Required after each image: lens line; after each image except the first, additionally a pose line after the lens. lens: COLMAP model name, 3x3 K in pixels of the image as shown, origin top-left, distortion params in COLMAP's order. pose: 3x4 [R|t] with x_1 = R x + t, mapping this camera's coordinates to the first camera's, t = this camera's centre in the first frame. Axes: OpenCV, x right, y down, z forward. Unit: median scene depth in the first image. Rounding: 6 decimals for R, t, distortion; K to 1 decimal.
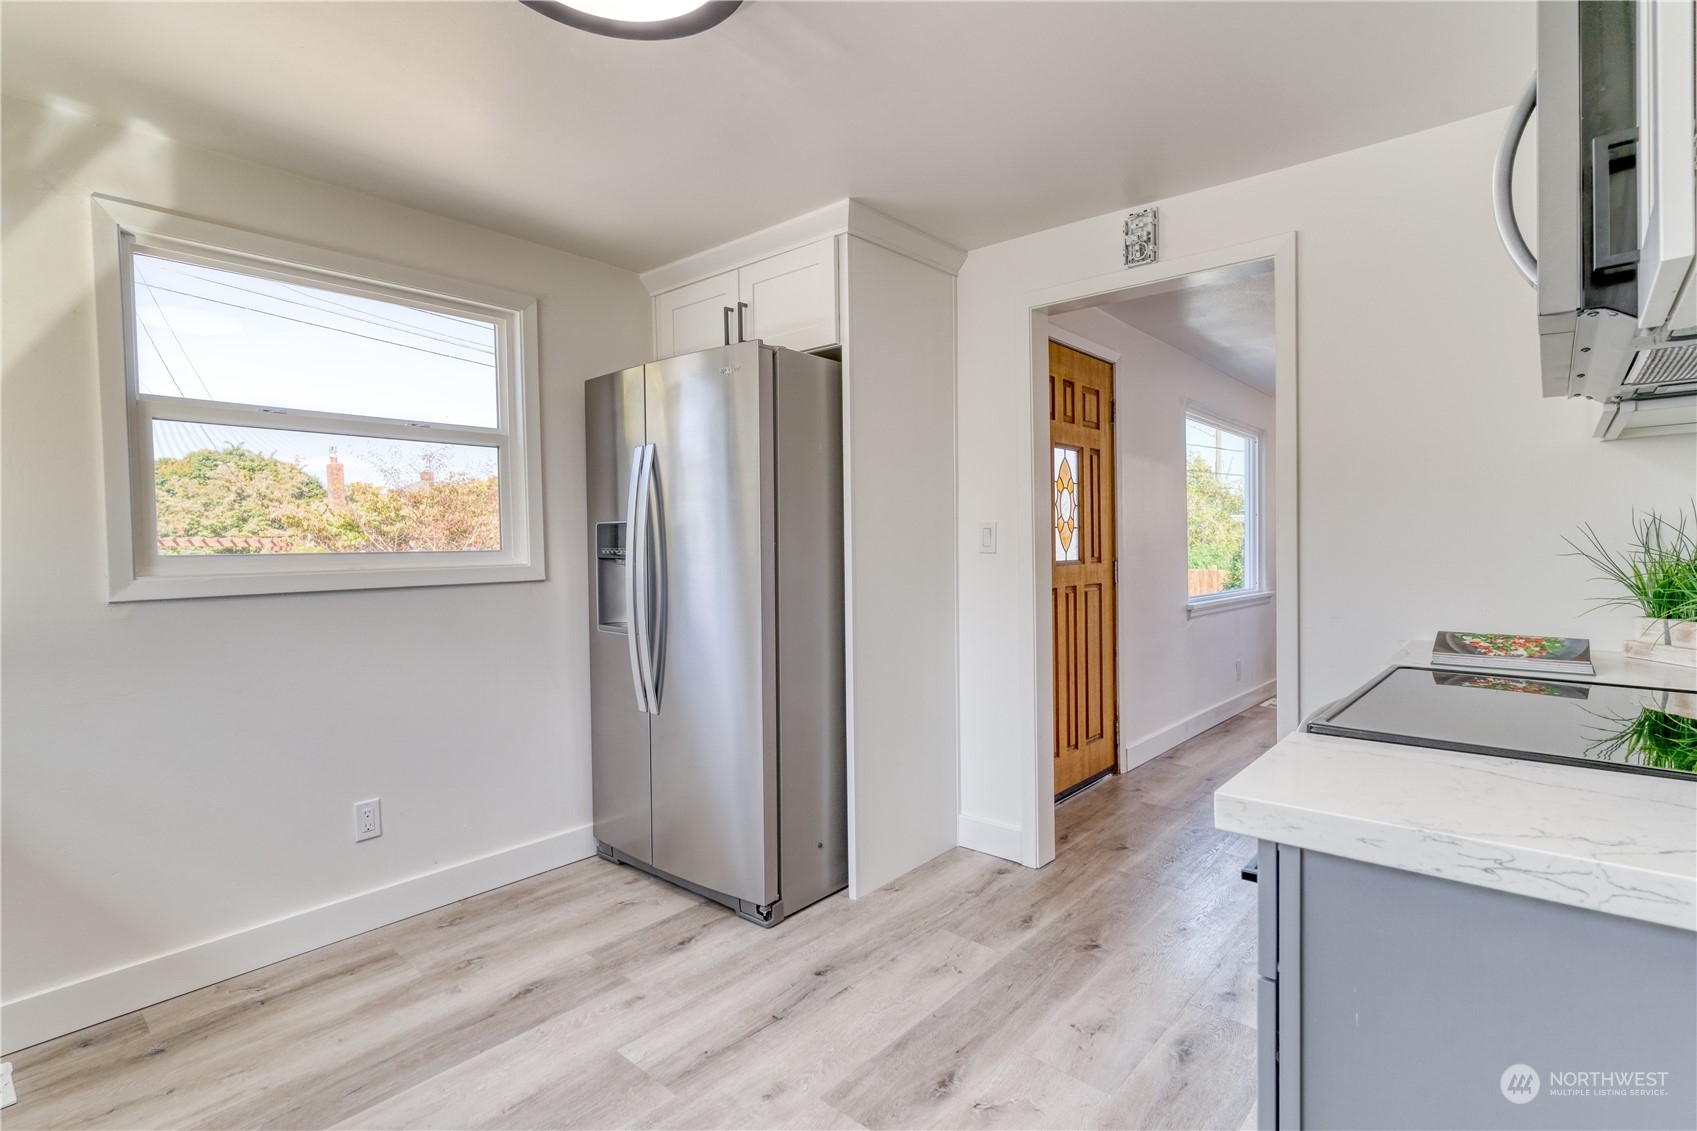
lens RADIAL K [[809.8, 0, 836.0], [0, 809.8, 574.5], [0, 0, 1]] dist [0.005710, 0.002386]
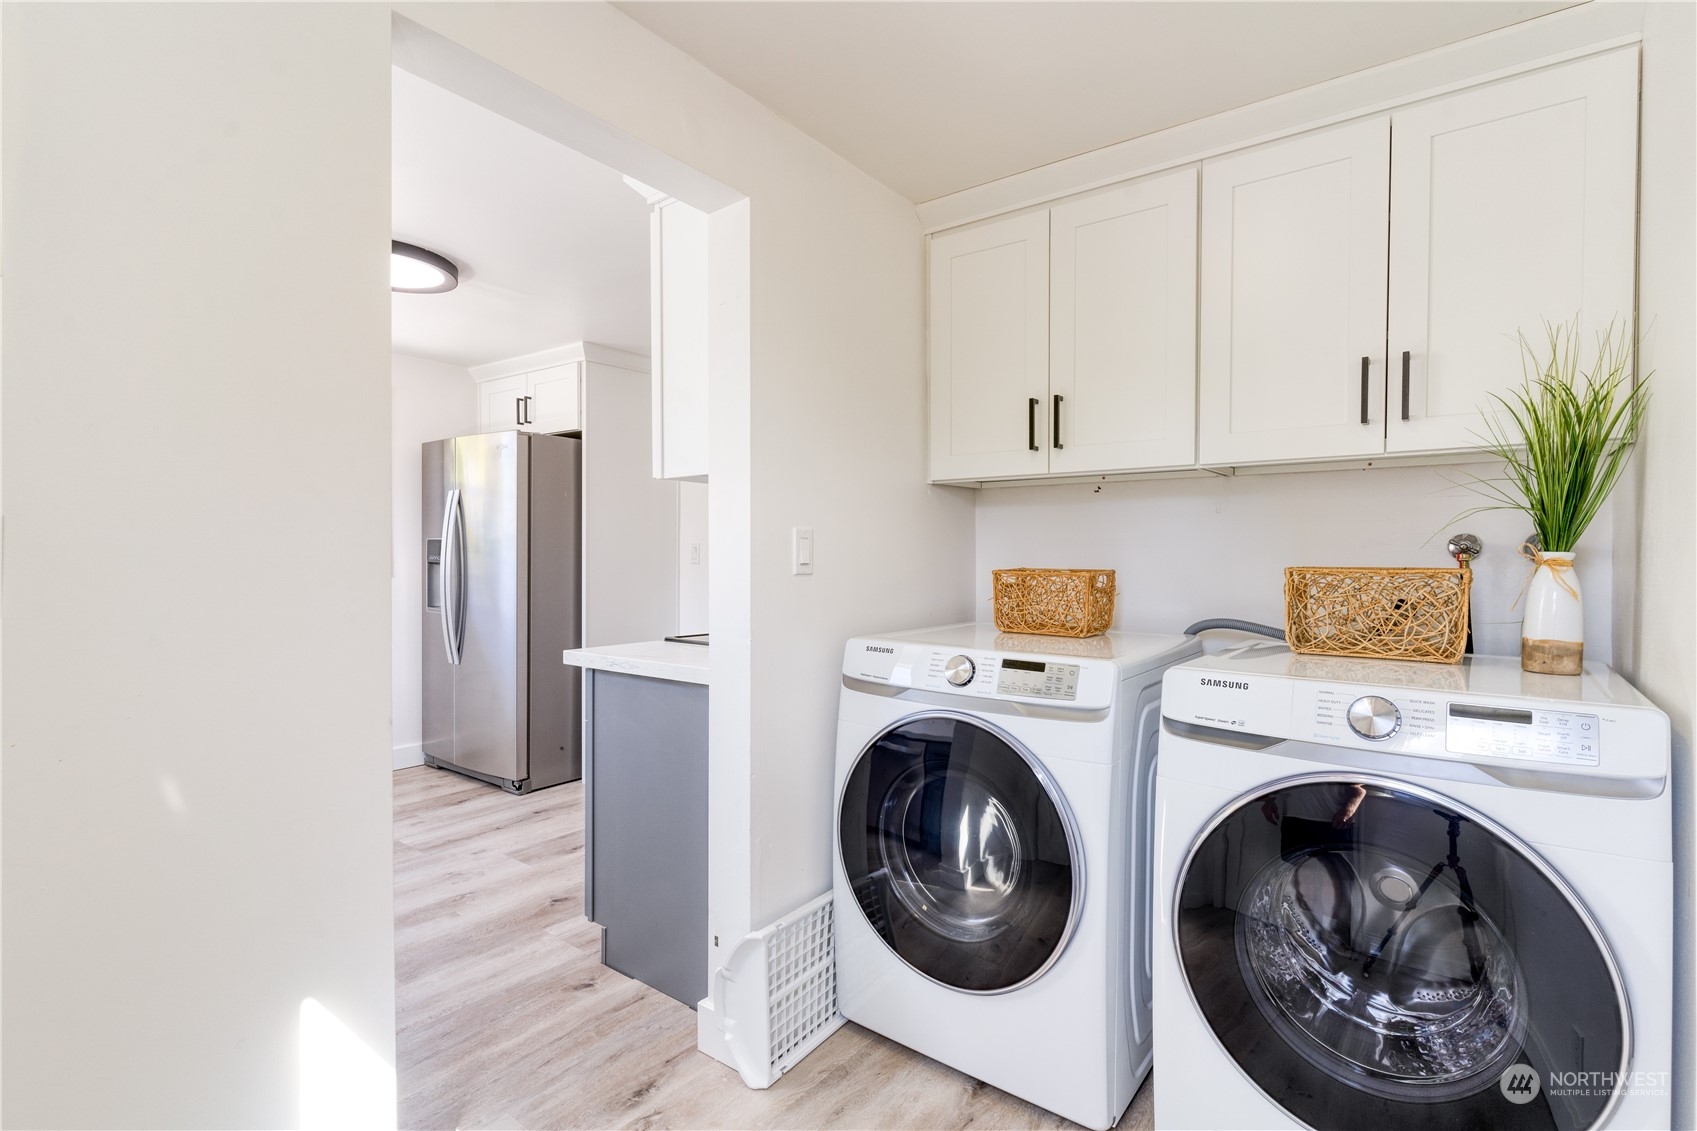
lens RADIAL K [[809.8, 0, 834.2], [0, 809.8, 572.2], [0, 0, 1]] dist [0.005710, 0.002386]
pose [[0.997942, 0.015671, 0.062174, 0.418216], [-0.014644, 0.999749, -0.016949, 0.014119], [-0.062424, 0.016003, 0.997921, -0.623719]]
